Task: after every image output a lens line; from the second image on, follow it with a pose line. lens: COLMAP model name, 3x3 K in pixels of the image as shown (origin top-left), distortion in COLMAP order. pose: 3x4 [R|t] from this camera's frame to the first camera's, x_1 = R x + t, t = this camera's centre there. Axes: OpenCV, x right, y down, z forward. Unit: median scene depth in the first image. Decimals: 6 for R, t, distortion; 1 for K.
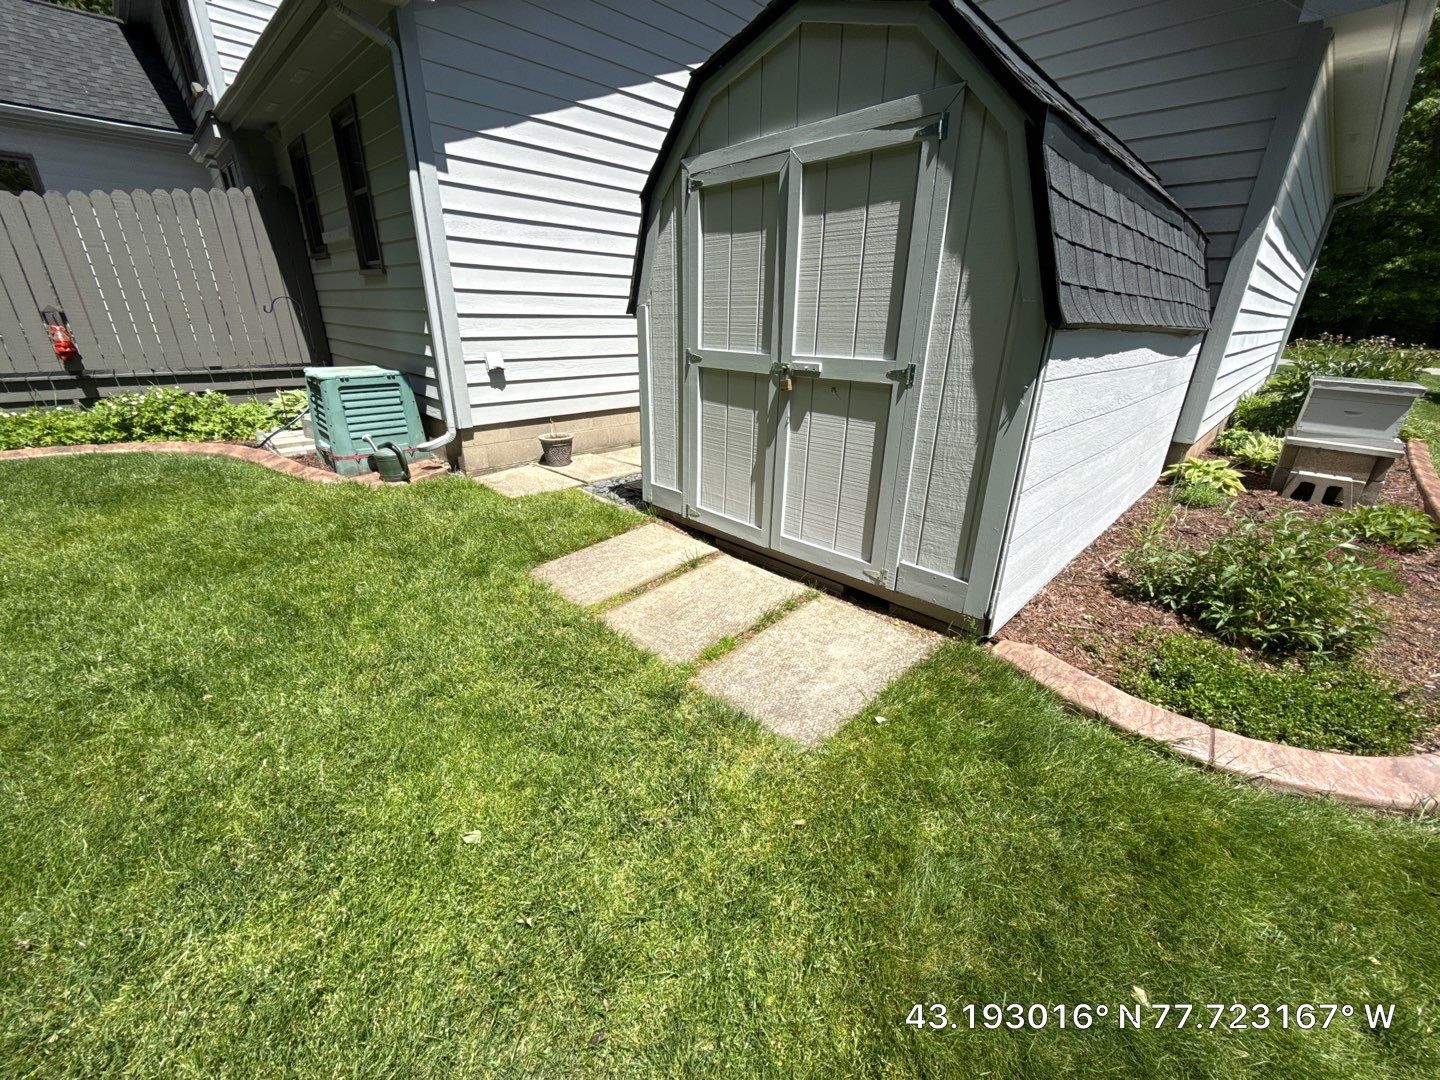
lens RADIAL K [[576.4, 0, 720.0], [0, 576.4, 540.0], [0, 0, 1]] dist [-0.000583, 0.000013]
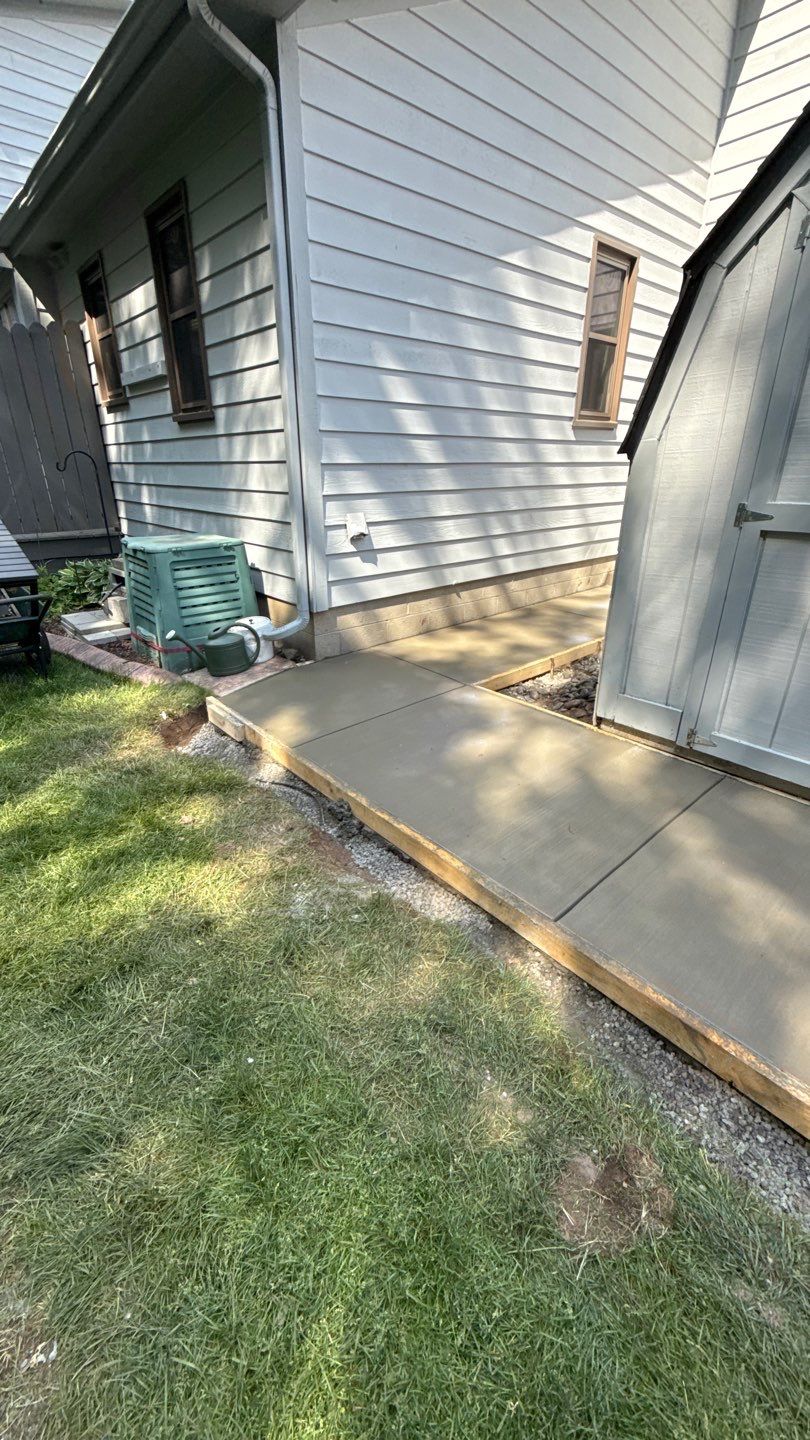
lens RADIAL K [[572.1, 0, 405.0], [0, 572.1, 720.0], [0, 0, 1]] dist [0.000663, -0.000213]
pose [[0.998089, 0.004717, -0.061608, -0.282725], [-0.002336, 0.999250, 0.038661, -0.076992], [0.061744, -0.038444, 0.997351, 0.220705]]
